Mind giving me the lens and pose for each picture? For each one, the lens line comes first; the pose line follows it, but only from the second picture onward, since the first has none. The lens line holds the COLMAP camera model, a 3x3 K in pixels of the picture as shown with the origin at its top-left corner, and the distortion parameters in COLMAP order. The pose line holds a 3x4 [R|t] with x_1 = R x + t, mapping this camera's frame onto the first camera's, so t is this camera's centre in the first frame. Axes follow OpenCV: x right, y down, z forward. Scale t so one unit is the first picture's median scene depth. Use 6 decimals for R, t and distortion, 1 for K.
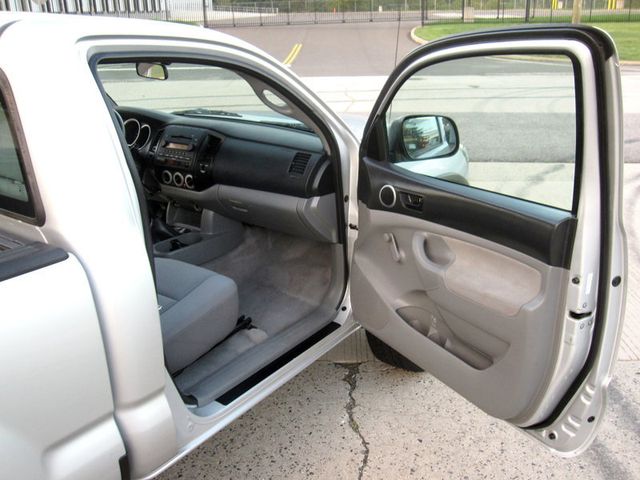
lens RADIAL K [[612.7, 0, 327.4], [0, 612.7, 236.6], [0, 0, 1]] dist [-0.085897, 0.054967]
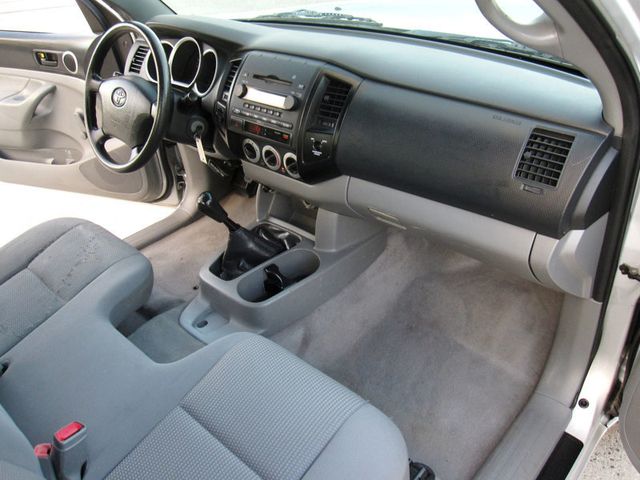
lens RADIAL K [[536.0, 0, 330.0], [0, 536.0, 228.9], [0, 0, 1]] dist [-0.071257, 0.005691]
pose [[0.988039, 0.007360, -0.154028, -0.120676], [0.029610, 0.971217, 0.236350, -0.143977], [0.151334, -0.238084, 0.959382, 0.542380]]
